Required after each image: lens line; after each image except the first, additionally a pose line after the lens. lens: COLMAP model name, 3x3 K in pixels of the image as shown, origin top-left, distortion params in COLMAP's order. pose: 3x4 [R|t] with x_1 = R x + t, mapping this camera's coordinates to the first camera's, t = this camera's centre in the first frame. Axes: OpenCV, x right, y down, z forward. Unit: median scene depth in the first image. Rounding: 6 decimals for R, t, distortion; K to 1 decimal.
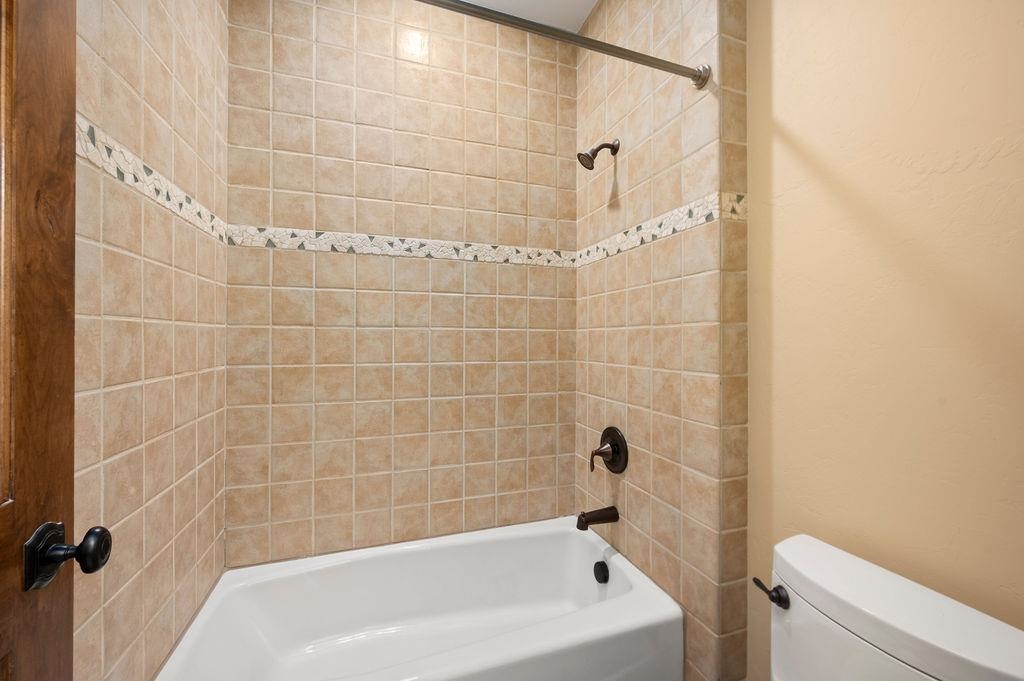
lens RADIAL K [[408.2, 0, 514.5], [0, 408.2, 340.0], [0, 0, 1]] dist [-0.003047, -0.000093]
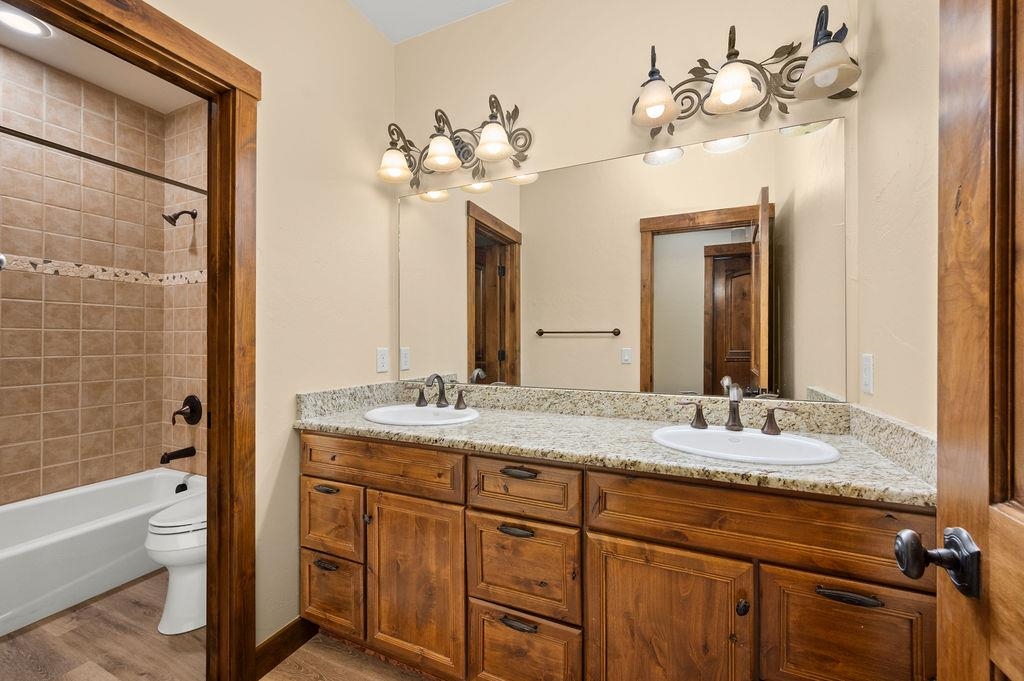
lens RADIAL K [[408.2, 0, 514.5], [0, 408.2, 340.0], [0, 0, 1]] dist [-0.003047, -0.000093]
pose [[0.680574, 0.001737, 0.732677, -0.051453], [-0.002833, 0.999996, 0.000261, 0.000258], [-0.732674, -0.002253, 0.680576, -0.844421]]
